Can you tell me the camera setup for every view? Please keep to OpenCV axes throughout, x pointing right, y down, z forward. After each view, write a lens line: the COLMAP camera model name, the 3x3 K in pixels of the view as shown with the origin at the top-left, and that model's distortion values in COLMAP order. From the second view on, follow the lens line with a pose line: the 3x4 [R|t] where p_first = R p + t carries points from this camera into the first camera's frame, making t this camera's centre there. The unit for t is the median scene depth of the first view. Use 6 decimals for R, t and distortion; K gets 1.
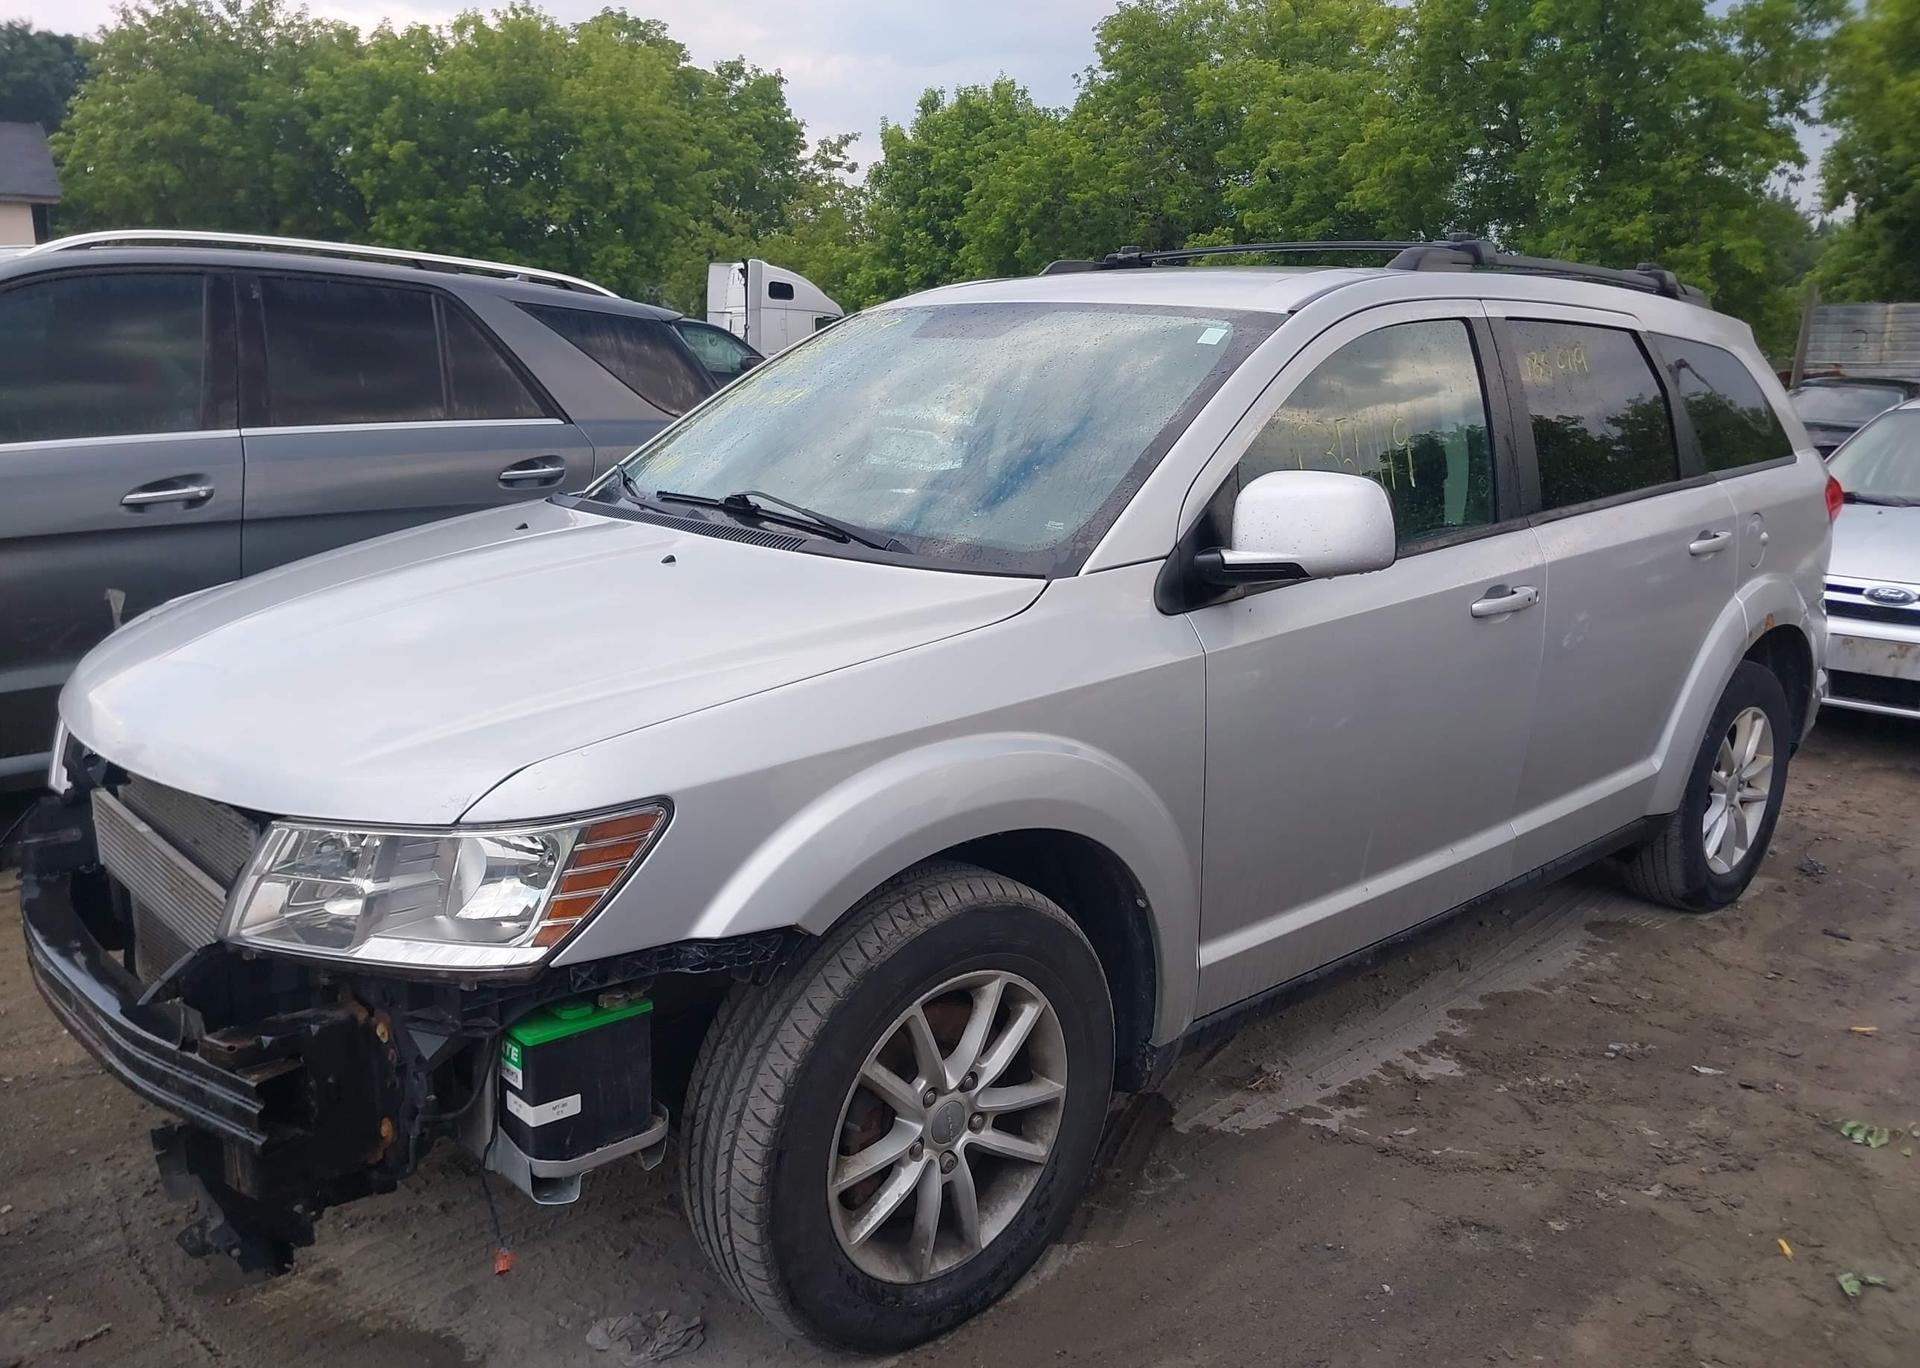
lens RADIAL K [[1480.2, 0, 1017.5], [0, 1480.2, 658.2], [0, 0, 1]] dist [0.041924, -0.043585]
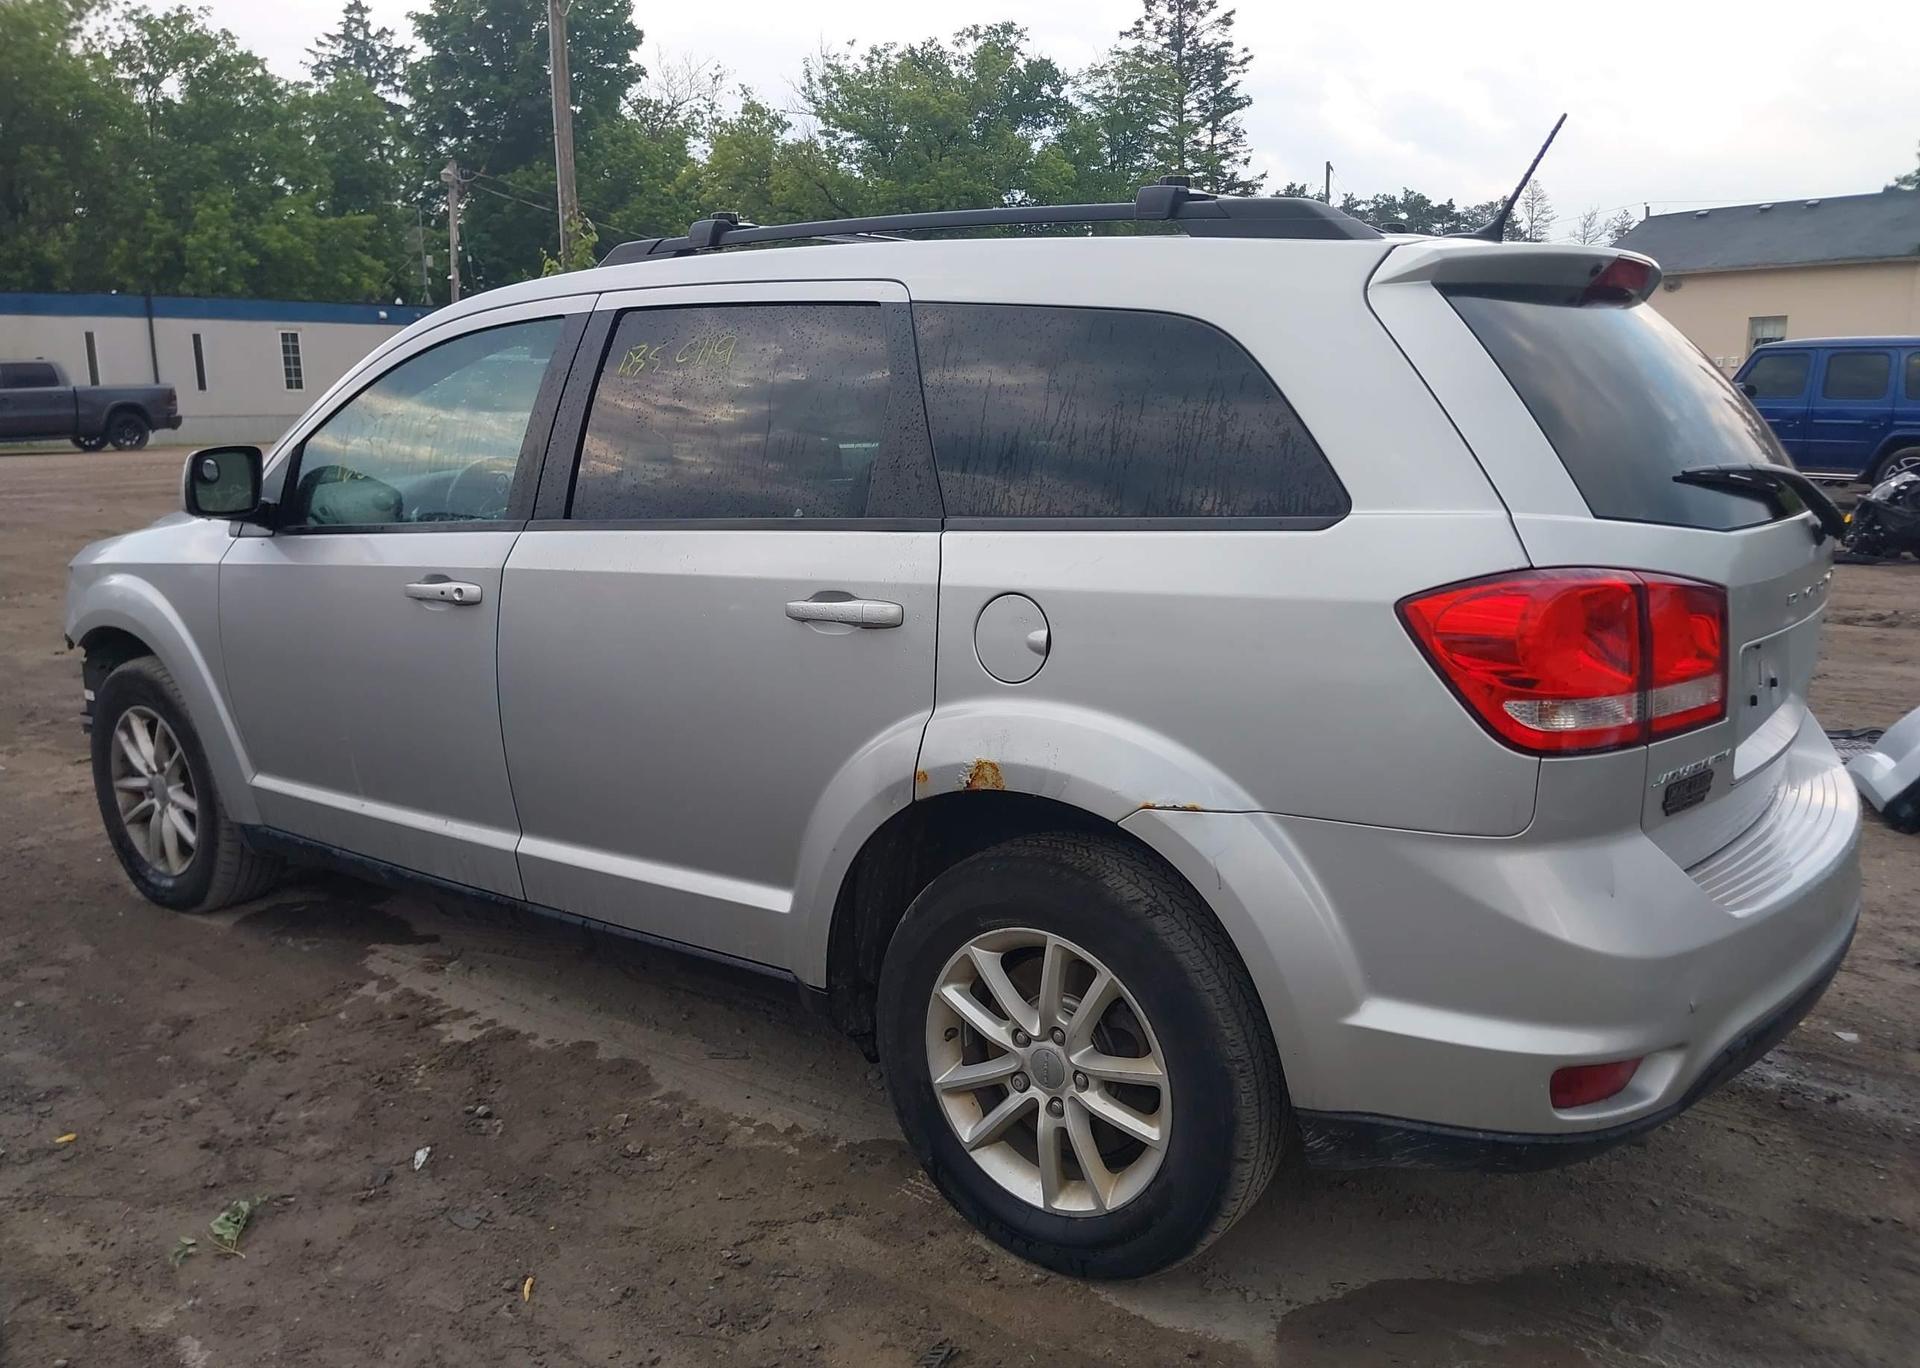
lens RADIAL K [[1565.9, 0, 973.5], [0, 1565.9, 684.4], [0, 0, 1]] dist [0.000685, 0.001044]
pose [[0.176671, 0.160355, -0.971120, 1.118760], [-0.188496, 0.973890, 0.126520, -0.139560], [0.966052, 0.160700, 0.202284, 0.885591]]
